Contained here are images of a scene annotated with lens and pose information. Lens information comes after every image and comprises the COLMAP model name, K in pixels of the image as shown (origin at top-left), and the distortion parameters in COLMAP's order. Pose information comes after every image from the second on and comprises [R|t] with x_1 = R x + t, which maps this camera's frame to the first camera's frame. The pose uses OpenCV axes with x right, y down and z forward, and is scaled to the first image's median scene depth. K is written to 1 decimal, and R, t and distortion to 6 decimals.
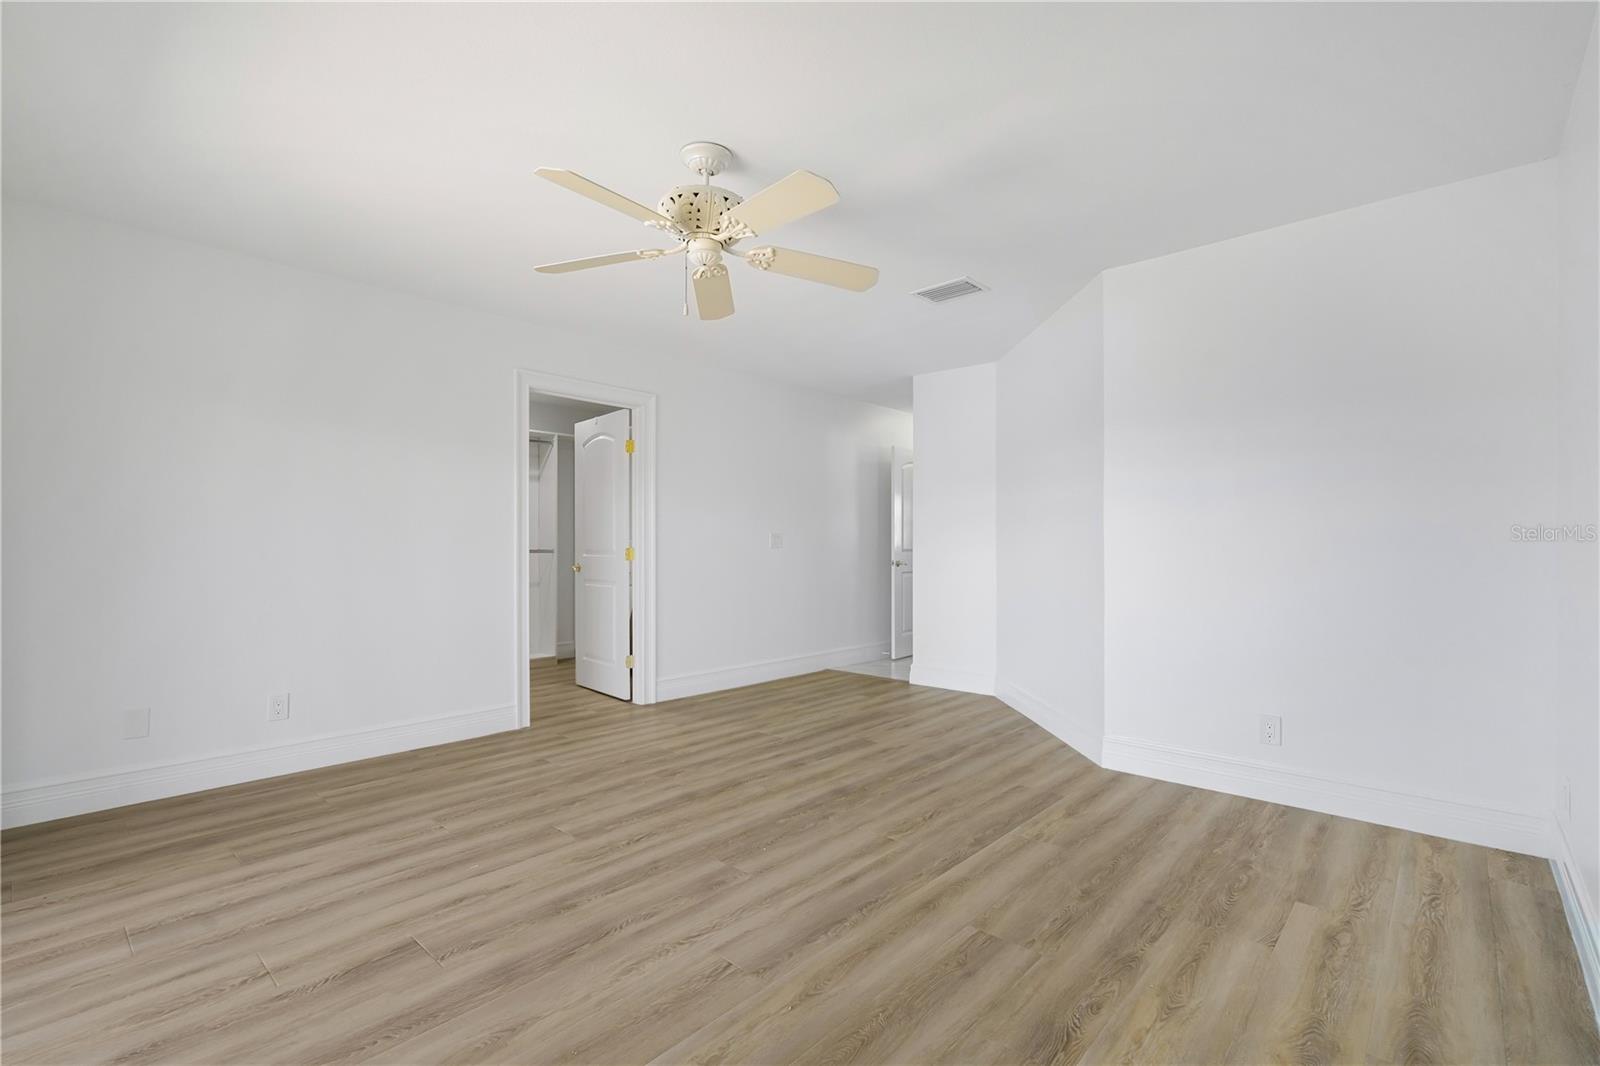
lens RADIAL K [[741.9, 0, 798.0], [0, 741.9, 547.3], [0, 0, 1]] dist [-0.002424, 0.000059]
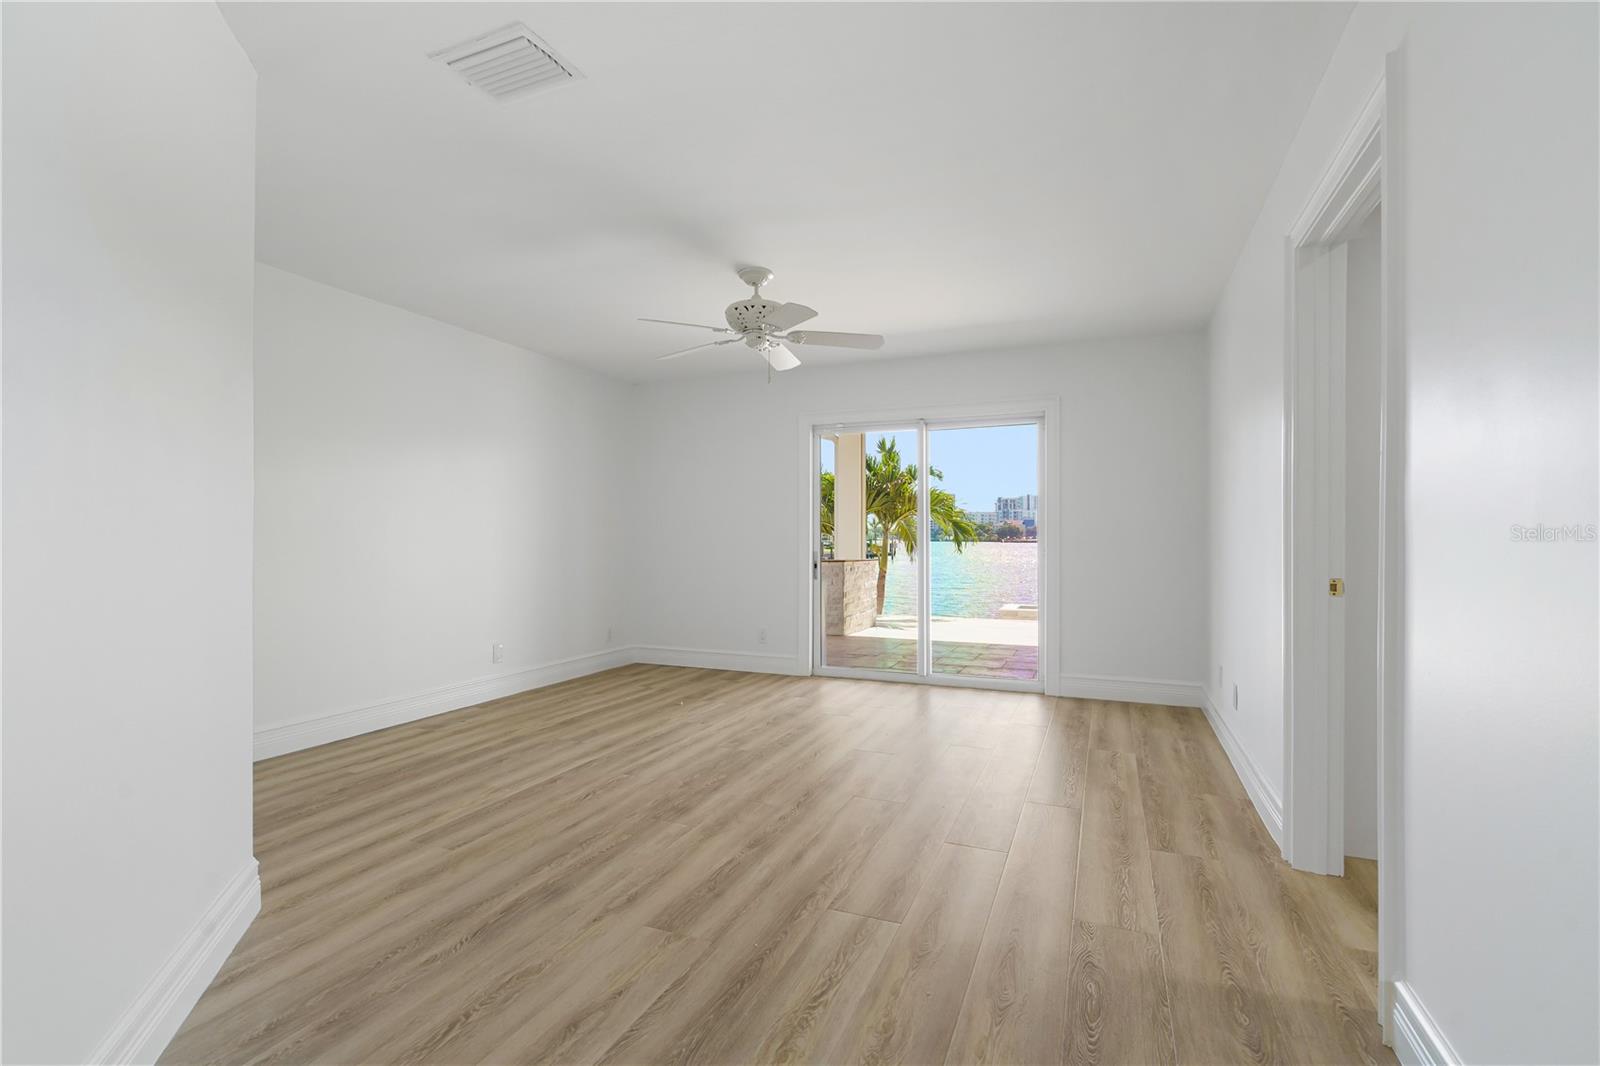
lens RADIAL K [[741.9, 0, 798.0], [0, 741.9, 547.3], [0, 0, 1]] dist [-0.002424, 0.000059]
pose [[-0.944138, 0.002227, -0.329542, 0.237955], [-0.002070, 0.999917, 0.012686, -0.001821], [0.329543, 0.012660, -0.944056, 2.046842]]
